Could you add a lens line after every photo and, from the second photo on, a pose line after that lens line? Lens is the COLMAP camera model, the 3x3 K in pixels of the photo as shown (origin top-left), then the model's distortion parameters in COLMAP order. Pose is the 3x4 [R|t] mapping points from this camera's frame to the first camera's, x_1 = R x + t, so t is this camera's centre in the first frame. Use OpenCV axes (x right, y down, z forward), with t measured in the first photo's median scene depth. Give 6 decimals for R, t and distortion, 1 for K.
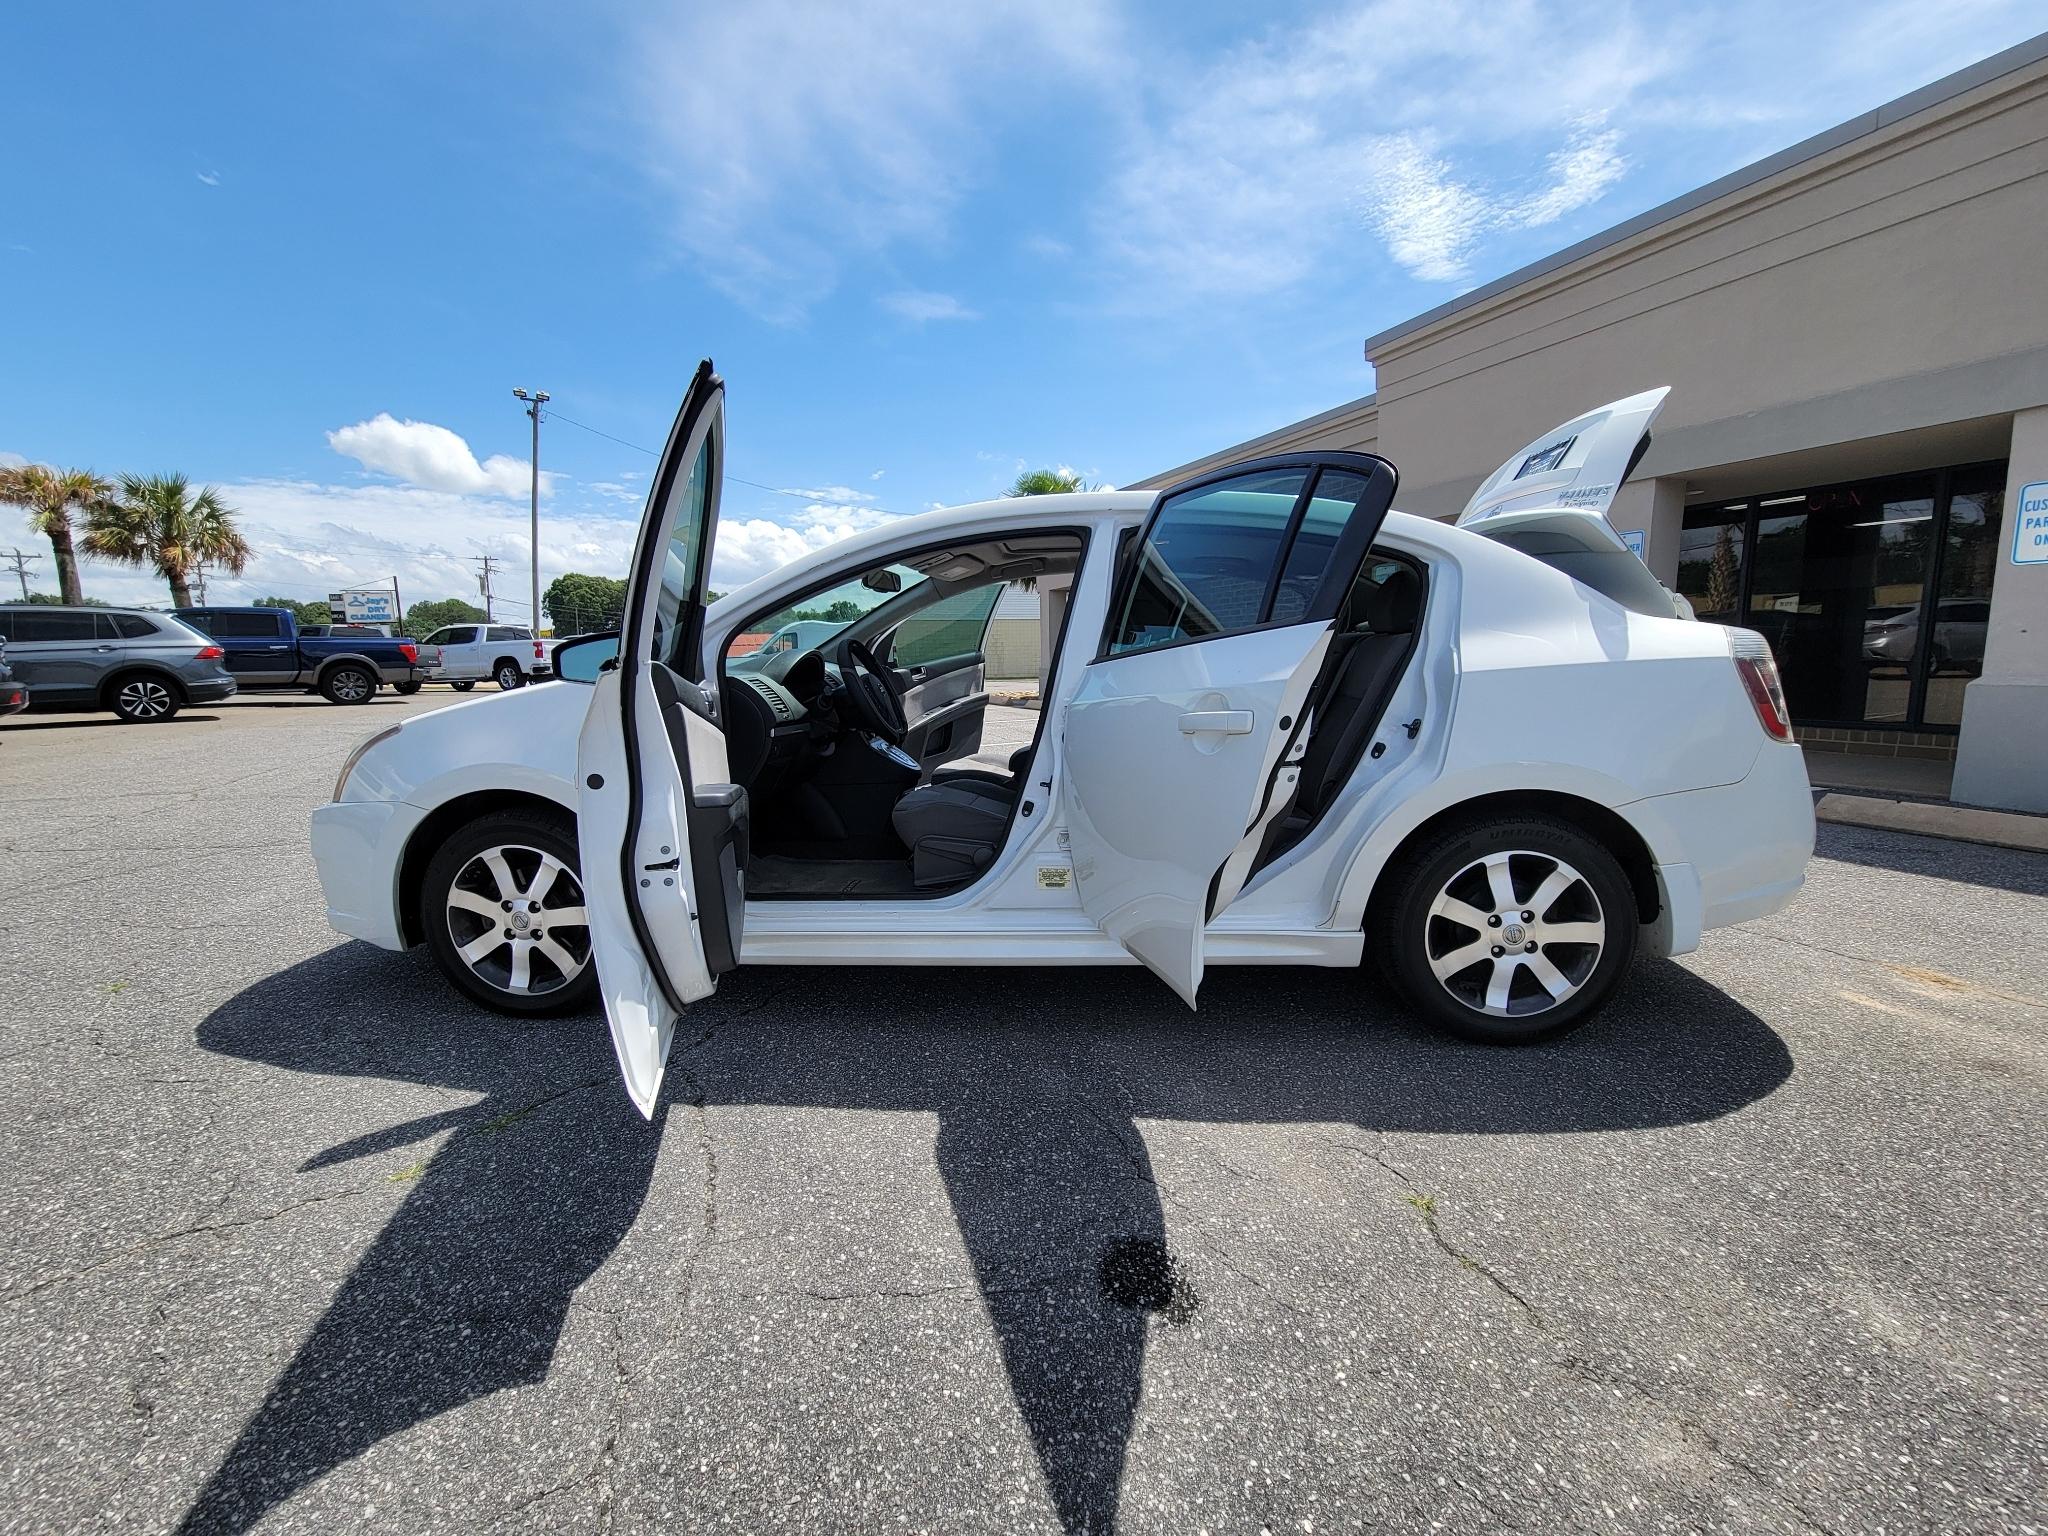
lens RADIAL K [[835.6, 0, 1034.8], [0, 835.6, 776.8], [0, 0, 1]] dist [-0.000433, -0.000756]
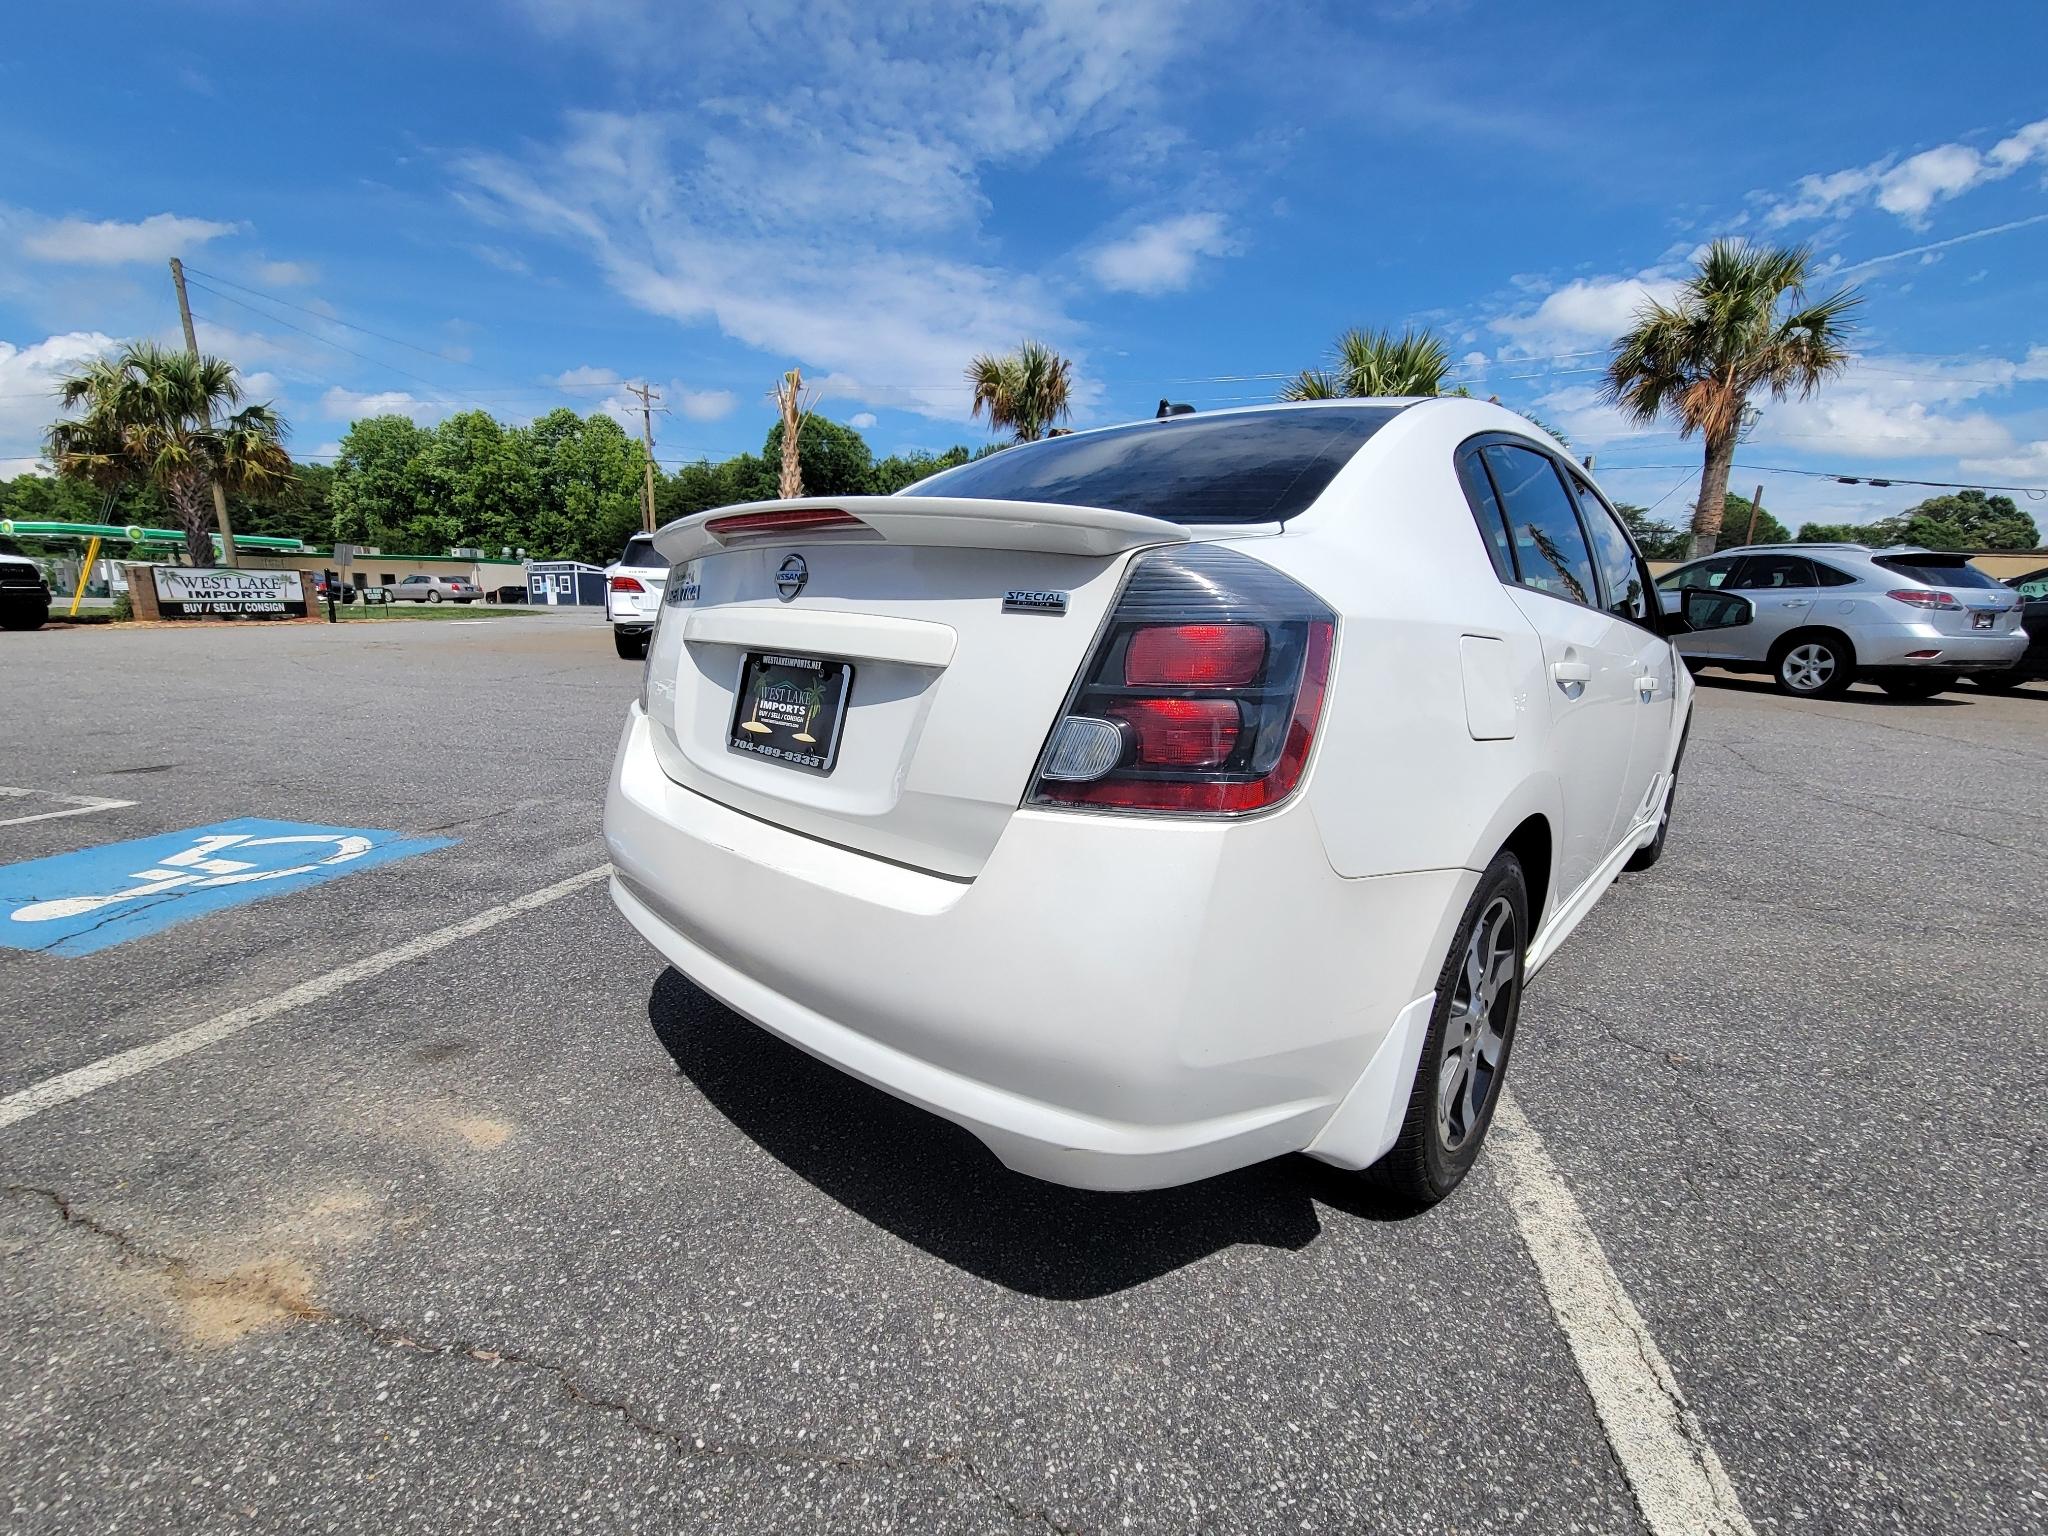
lens RADIAL K [[835.6, 0, 1034.8], [0, 835.6, 776.8], [0, 0, 1]] dist [-0.000433, -0.000756]
pose [[-0.611367, 0.160918, -0.774813, 1.335936], [-0.135565, 0.943336, 0.302885, -0.276013], [0.779649, 0.290211, -0.554910, 1.808611]]
